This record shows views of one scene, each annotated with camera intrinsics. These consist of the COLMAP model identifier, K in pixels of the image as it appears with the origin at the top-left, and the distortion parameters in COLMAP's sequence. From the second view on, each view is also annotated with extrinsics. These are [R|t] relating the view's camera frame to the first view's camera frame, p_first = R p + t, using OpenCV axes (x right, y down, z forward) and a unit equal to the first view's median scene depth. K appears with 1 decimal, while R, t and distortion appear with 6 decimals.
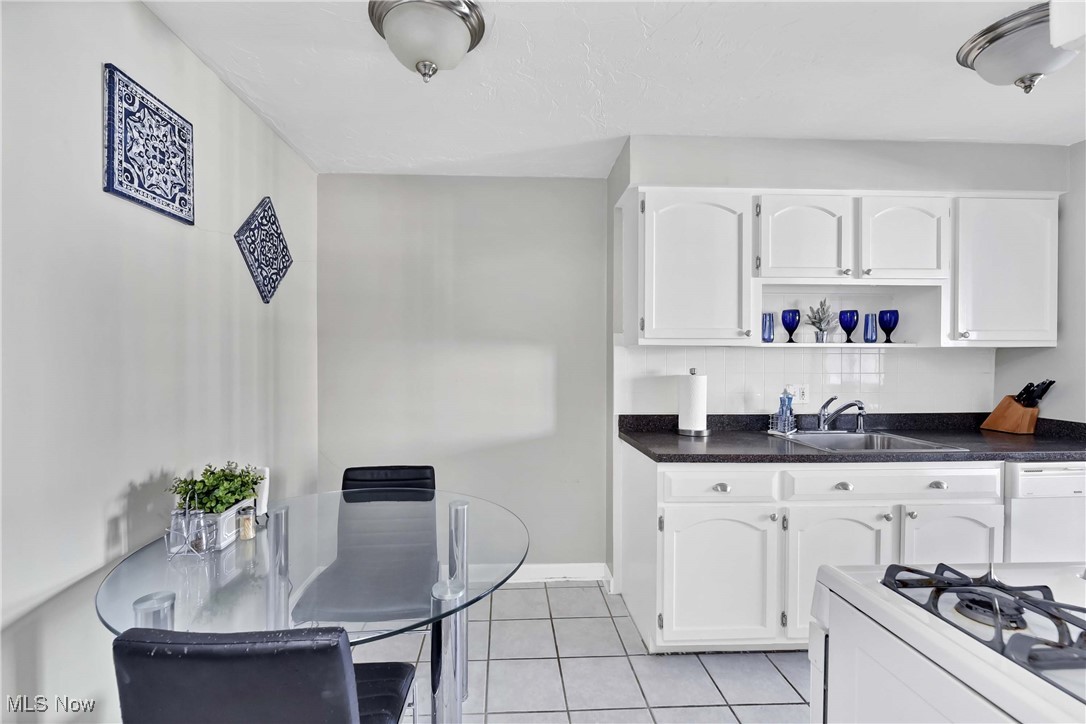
lens RADIAL K [[477.0, 0, 538.9], [0, 477.0, 370.4], [0, 0, 1]] dist [-0.001140, -0.000212]
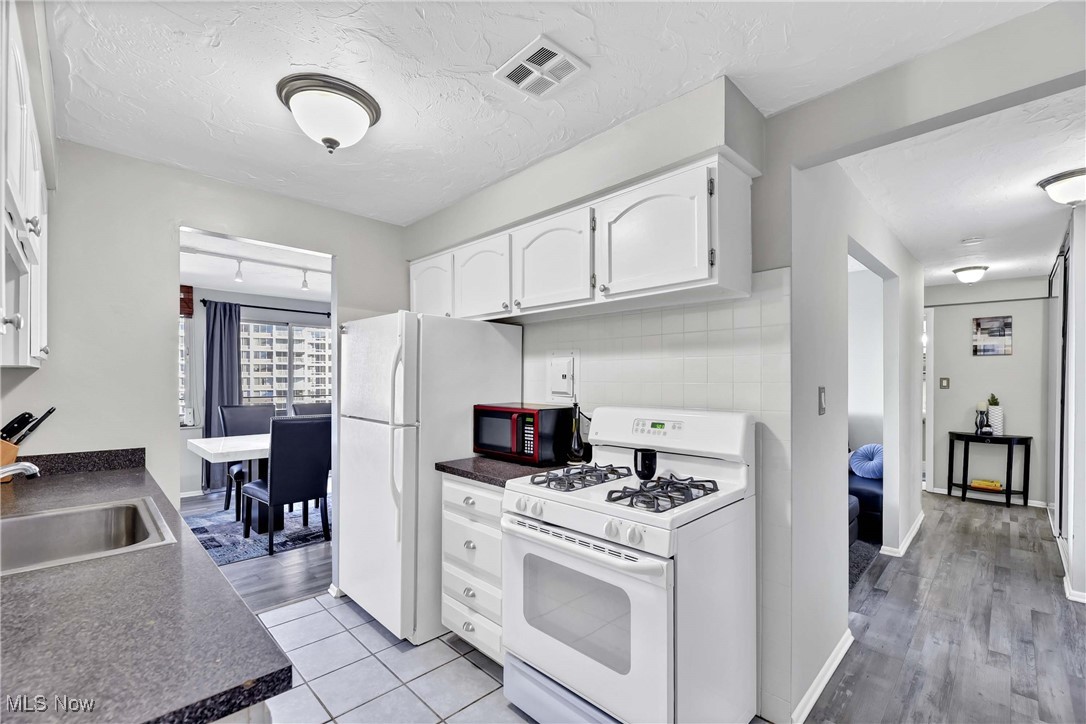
lens RADIAL K [[470.2, 0, 527.8], [0, 470.2, 378.4], [0, 0, 1]] dist [0.021957, 0.000007]
pose [[-0.649702, -0.002176, 0.760186, -0.101610], [0.012569, 0.999828, 0.013604, -0.030677], [-0.760085, 0.018393, -0.649563, 0.854529]]
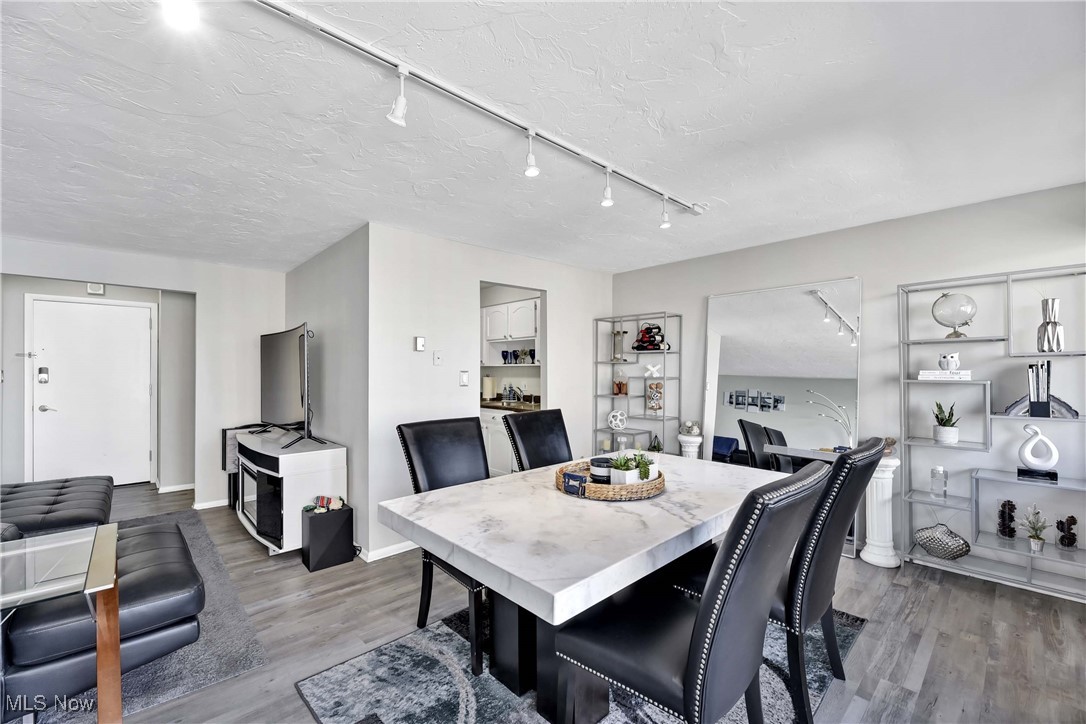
lens RADIAL K [[449.2, 0, 543.3], [0, 449.2, 370.4], [0, 0, 1]] dist [-0.000031, -0.002773]
pose [[0.650936, -0.000809, -0.759132, 2.336184], [-0.012198, 0.999859, -0.011525, -0.002625], [0.759035, 0.016762, 0.650834, -0.322855]]
